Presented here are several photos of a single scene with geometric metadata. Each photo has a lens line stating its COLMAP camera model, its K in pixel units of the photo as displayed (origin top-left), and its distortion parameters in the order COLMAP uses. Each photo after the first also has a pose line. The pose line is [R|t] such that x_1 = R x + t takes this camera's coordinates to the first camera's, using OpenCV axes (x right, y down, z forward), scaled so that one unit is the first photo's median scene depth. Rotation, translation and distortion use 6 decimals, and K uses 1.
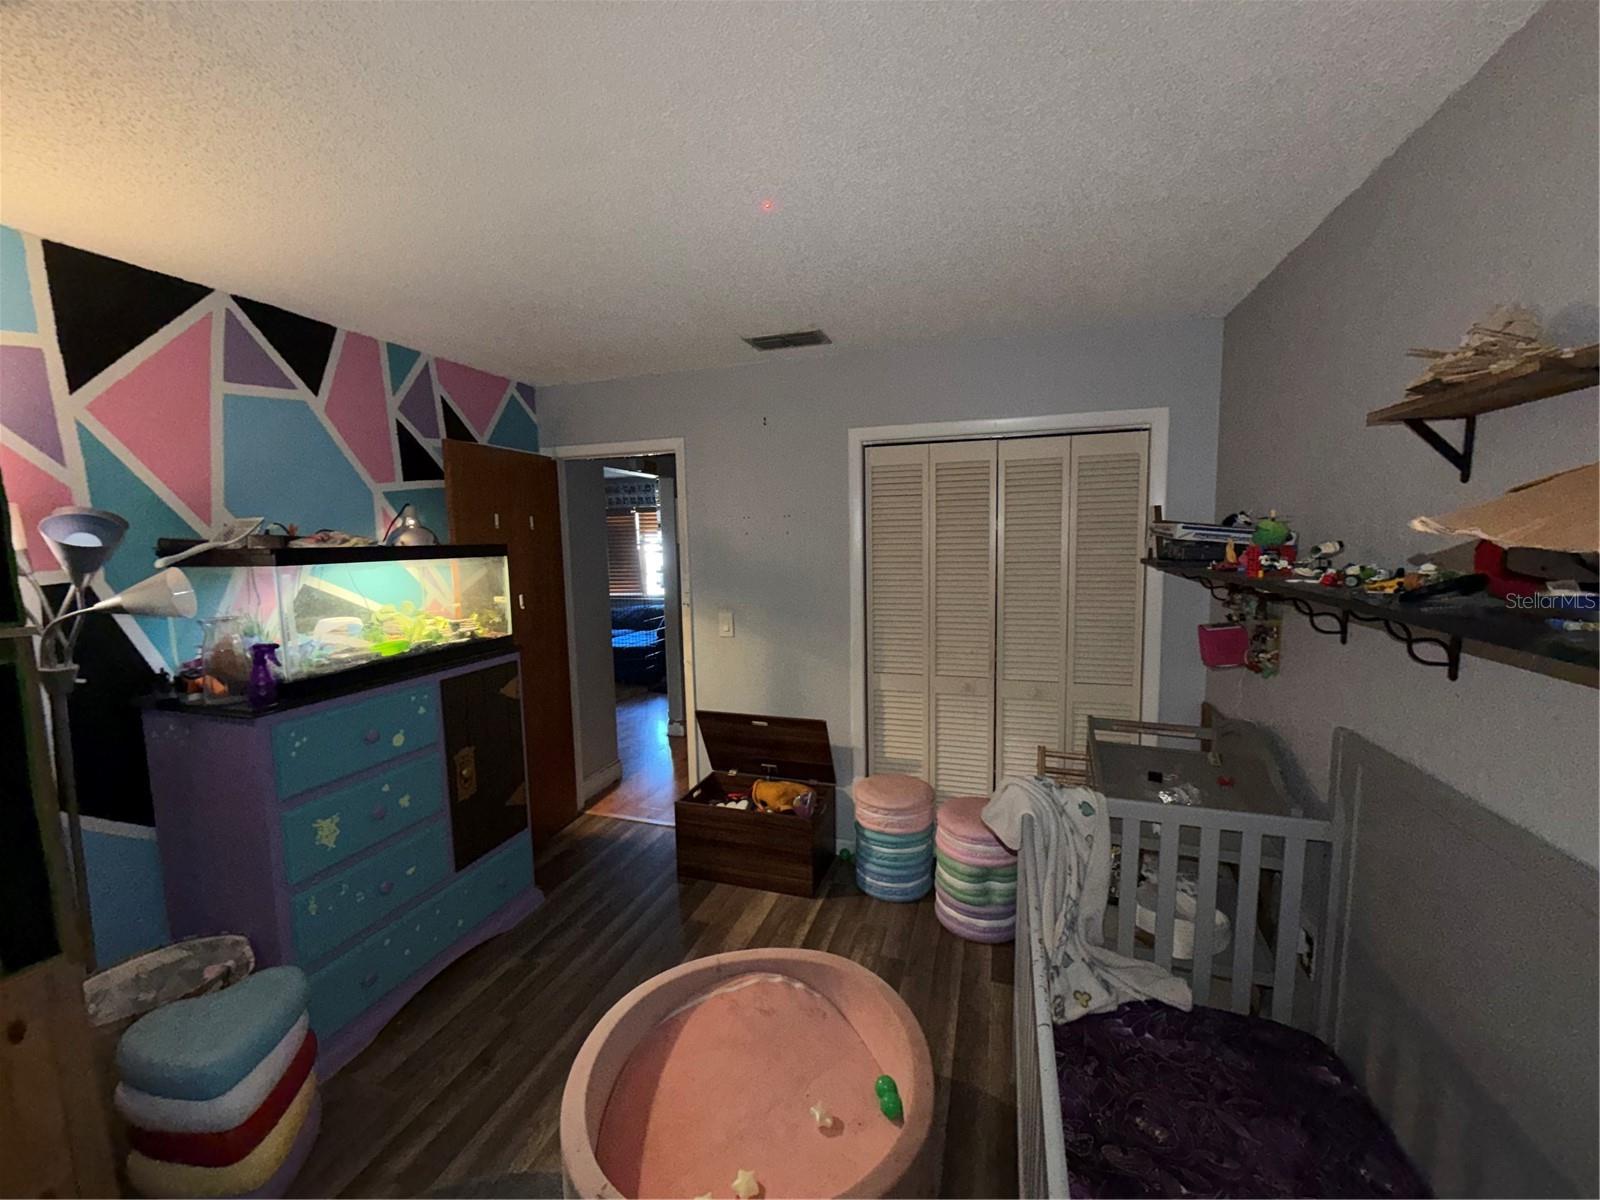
lens RADIAL K [[635.5, 0, 801.3], [0, 635.5, 601.0], [0, 0, 1]] dist [-0.001222, -0.000661]
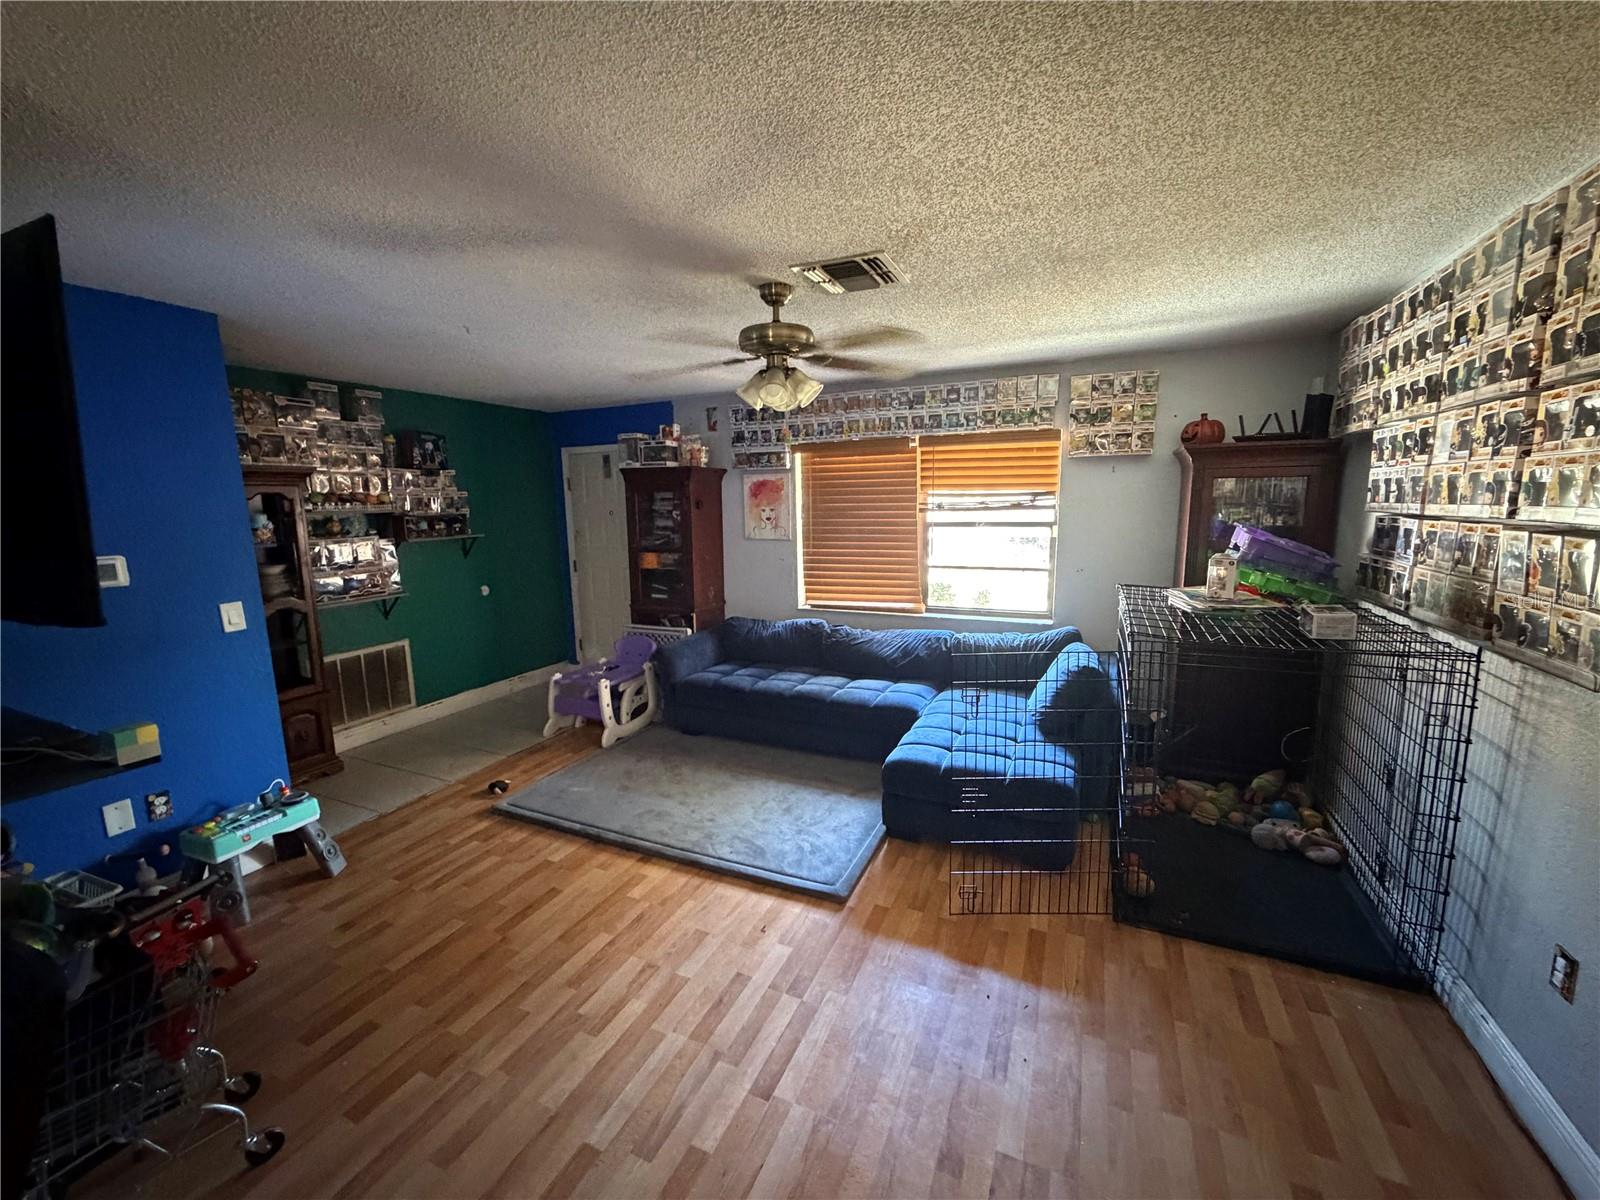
lens RADIAL K [[635.5, 0, 801.9], [0, 635.5, 598.4], [0, 0, 1]] dist [-0.001222, -0.000661]
pose [[0.993212, 0.015748, -0.115247, -0.293677], [-0.010210, 0.998772, 0.048485, -0.042302], [0.115869, -0.046979, 0.992153, 0.482697]]
